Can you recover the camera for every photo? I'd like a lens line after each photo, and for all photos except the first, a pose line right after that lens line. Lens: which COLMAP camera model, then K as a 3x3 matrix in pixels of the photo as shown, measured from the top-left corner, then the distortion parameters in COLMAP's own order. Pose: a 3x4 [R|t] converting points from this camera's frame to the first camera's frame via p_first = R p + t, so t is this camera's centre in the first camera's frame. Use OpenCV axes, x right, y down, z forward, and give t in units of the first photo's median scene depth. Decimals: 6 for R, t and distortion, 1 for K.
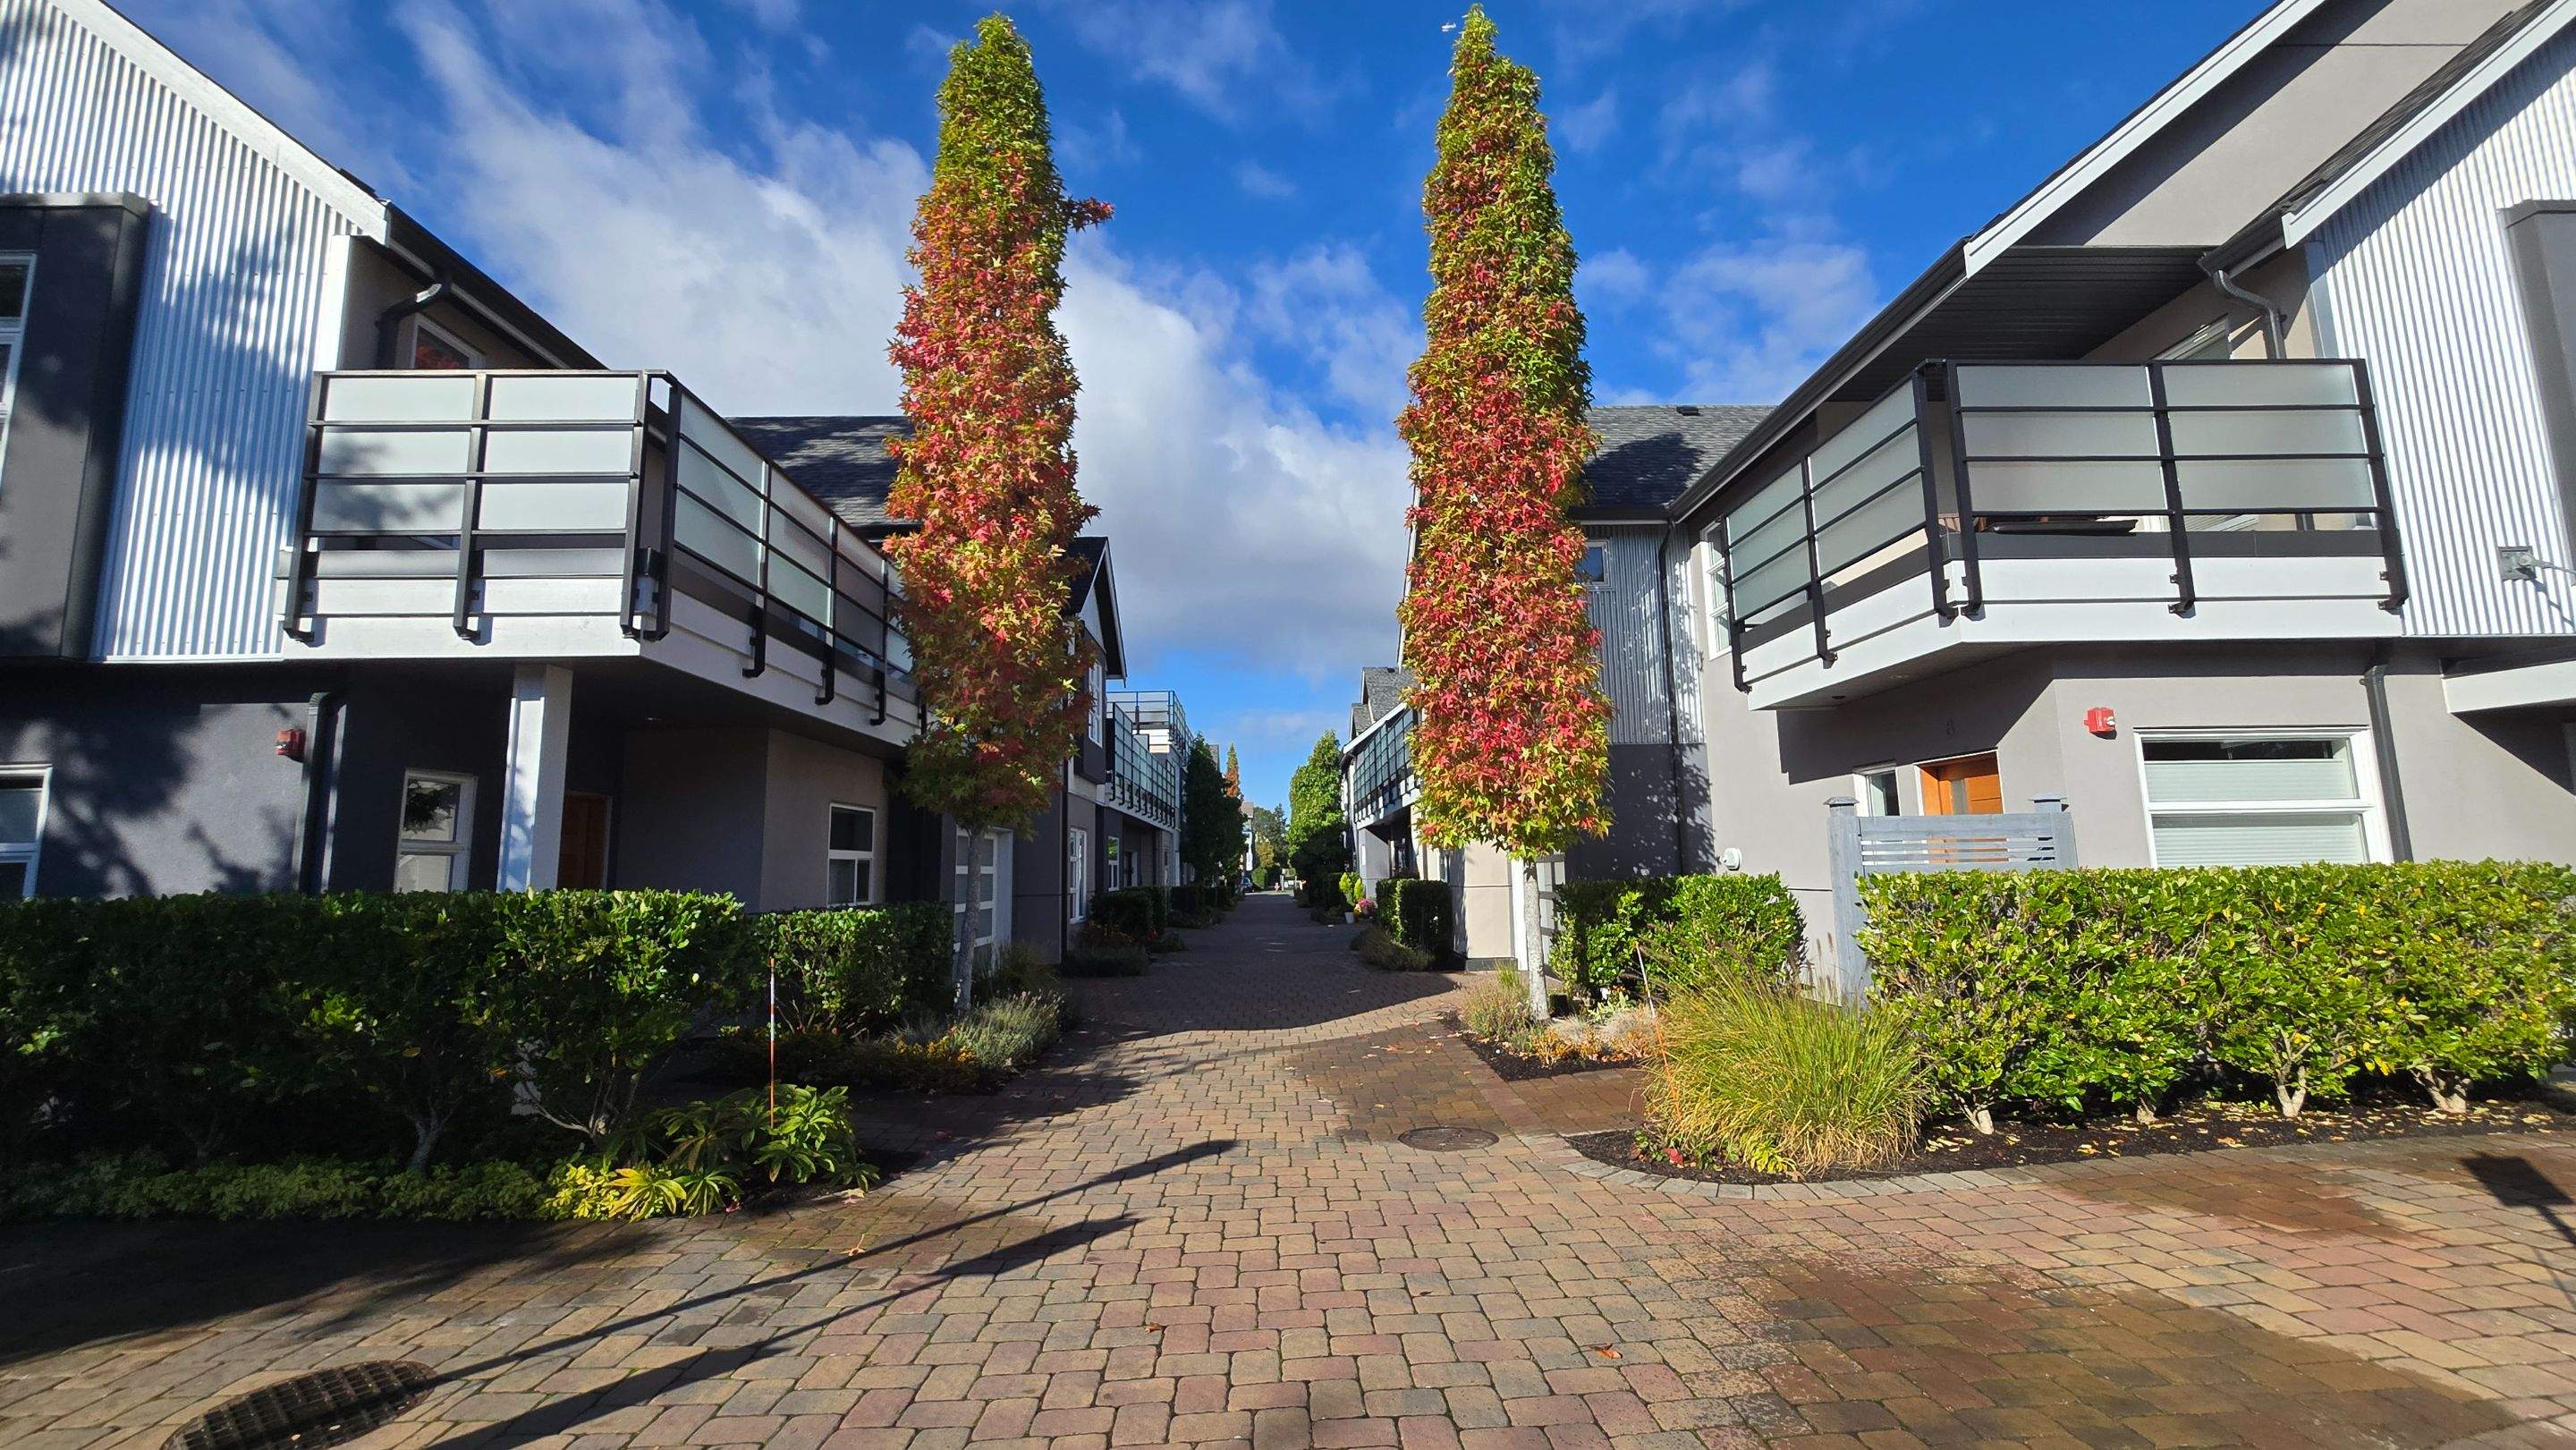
lens RADIAL K [[1067.5, 0, 1288.0], [0, 1067.5, 725.0], [0, 0, 1]] dist [-0.000514, 0.000064]
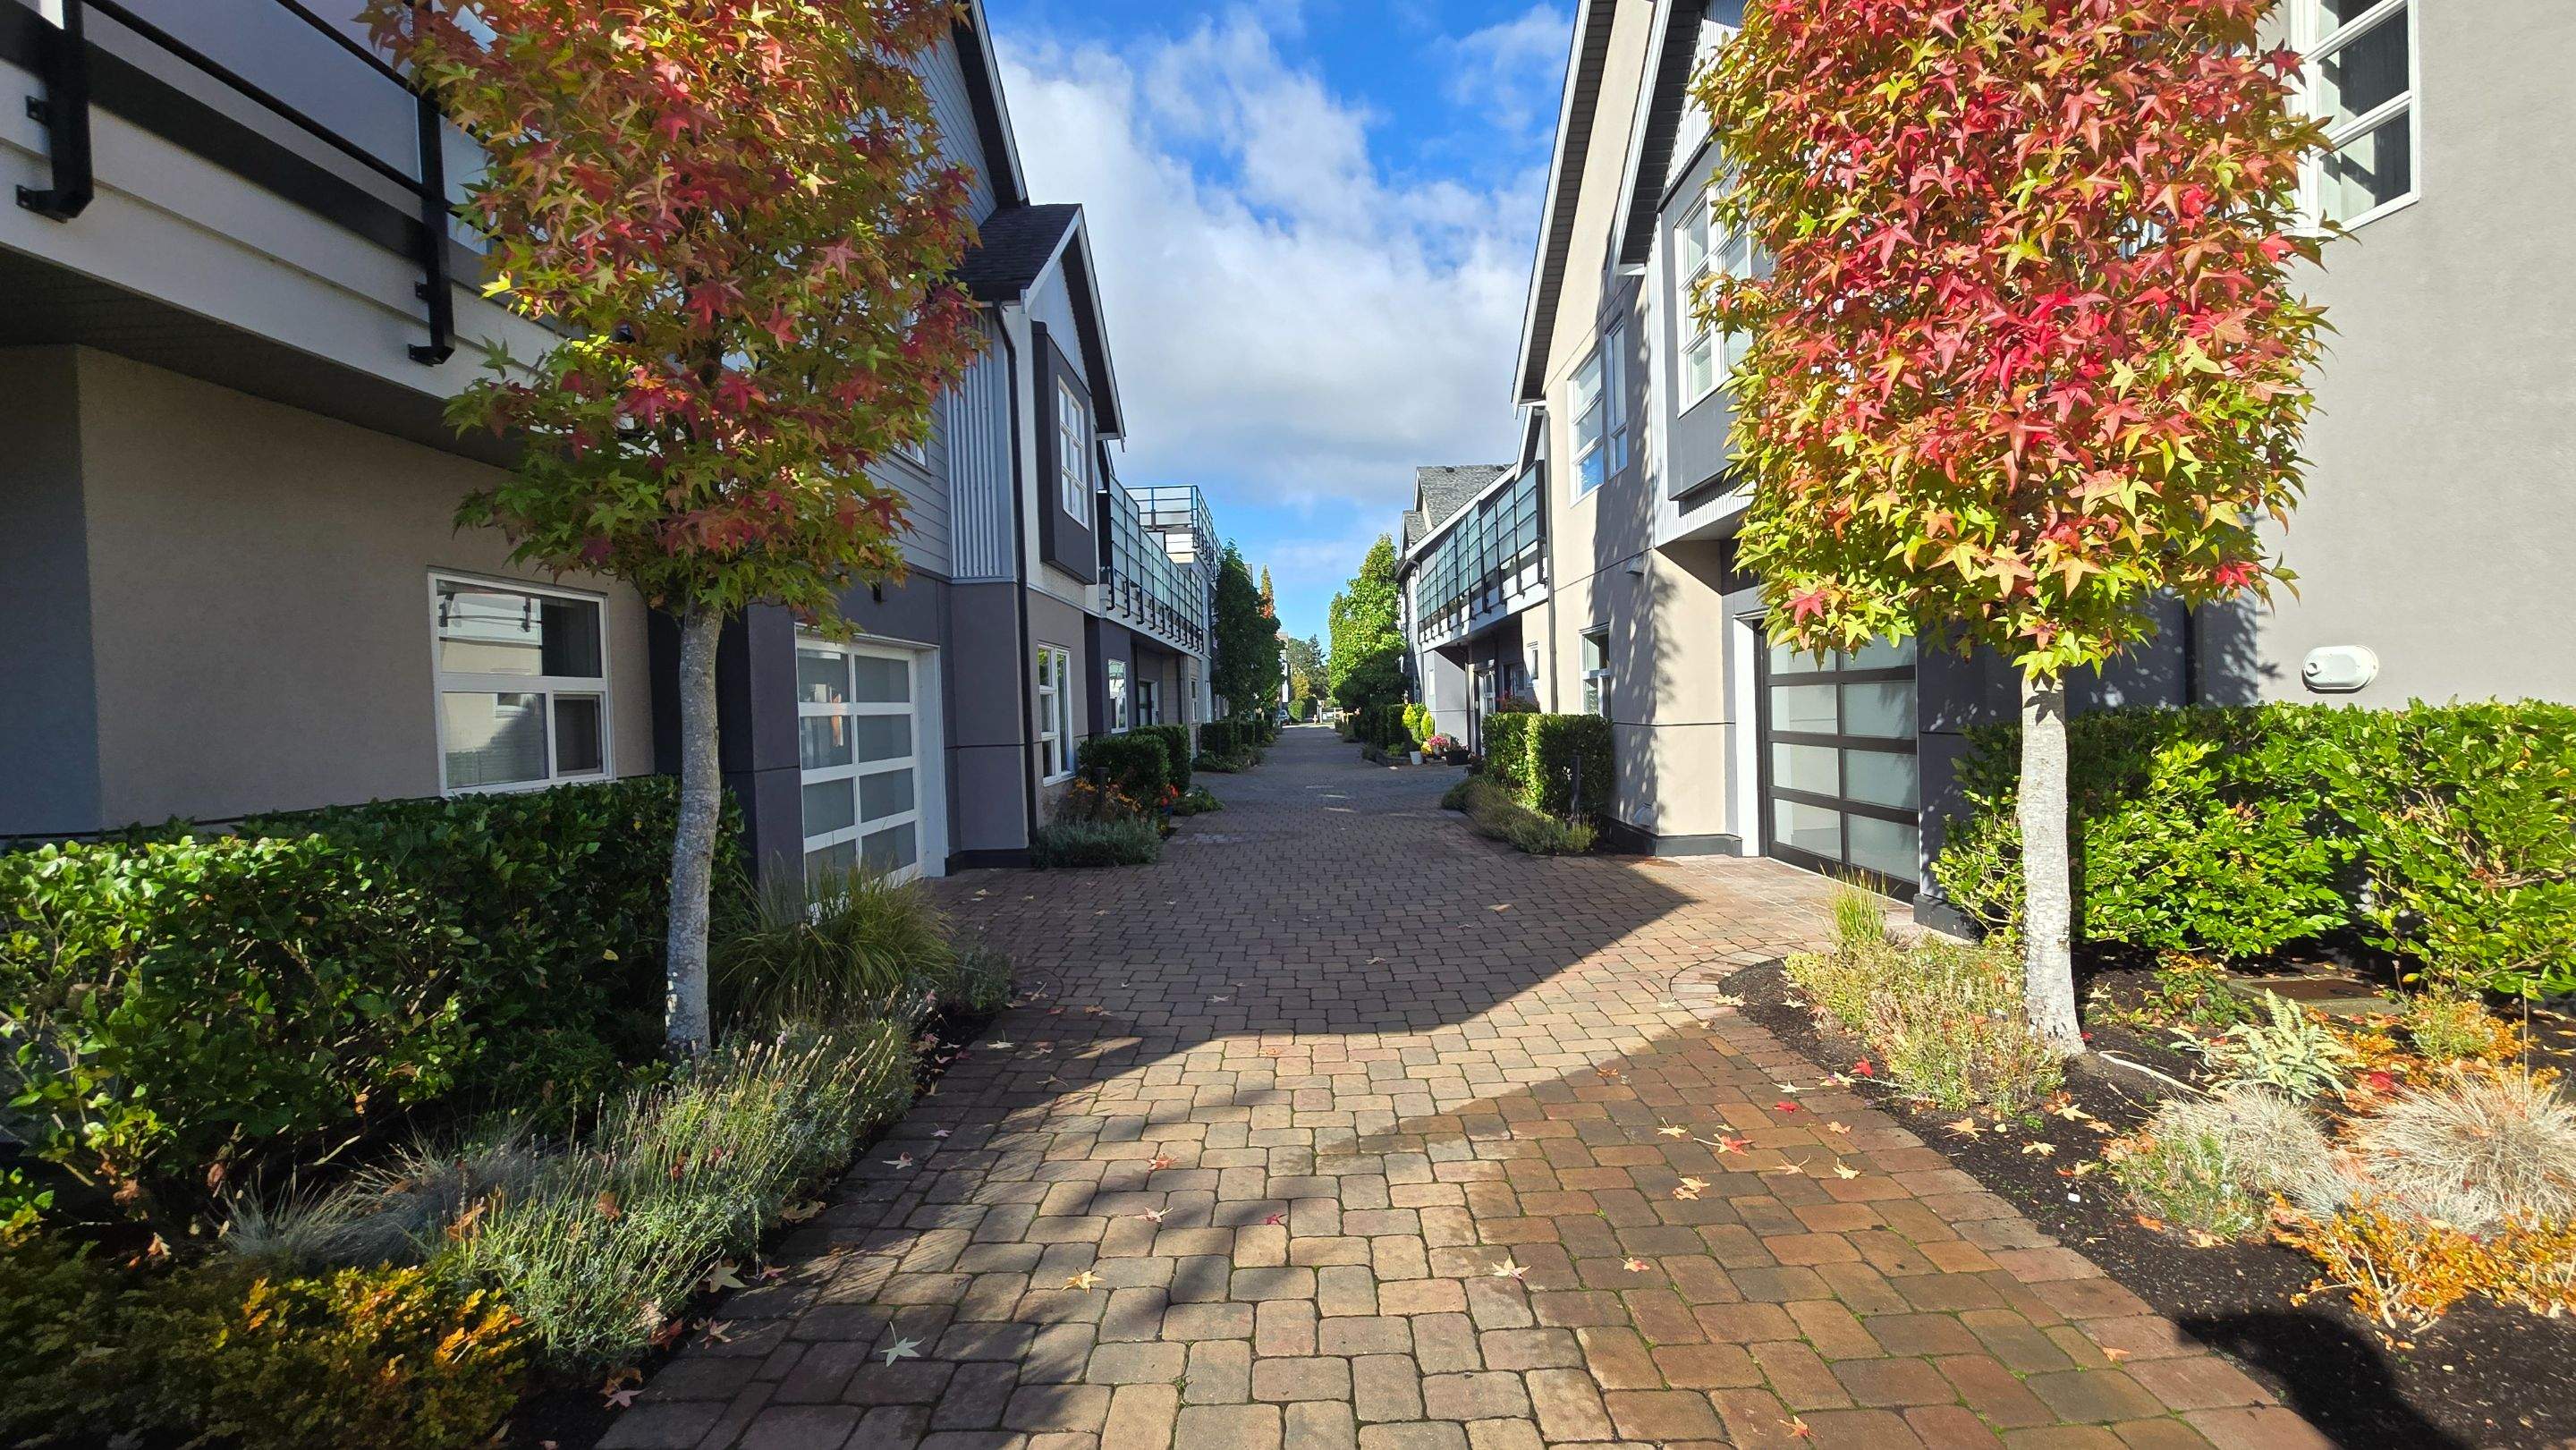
lens RADIAL K [[1067.5, 0, 1288.0], [0, 1067.5, 725.0], [0, 0, 1]] dist [-0.000514, 0.000064]
pose [[0.999426, -0.012205, -0.031602, -0.016675], [0.017000, 0.987578, 0.156206, 0.026694], [0.029303, -0.156653, 0.987219, 0.200928]]
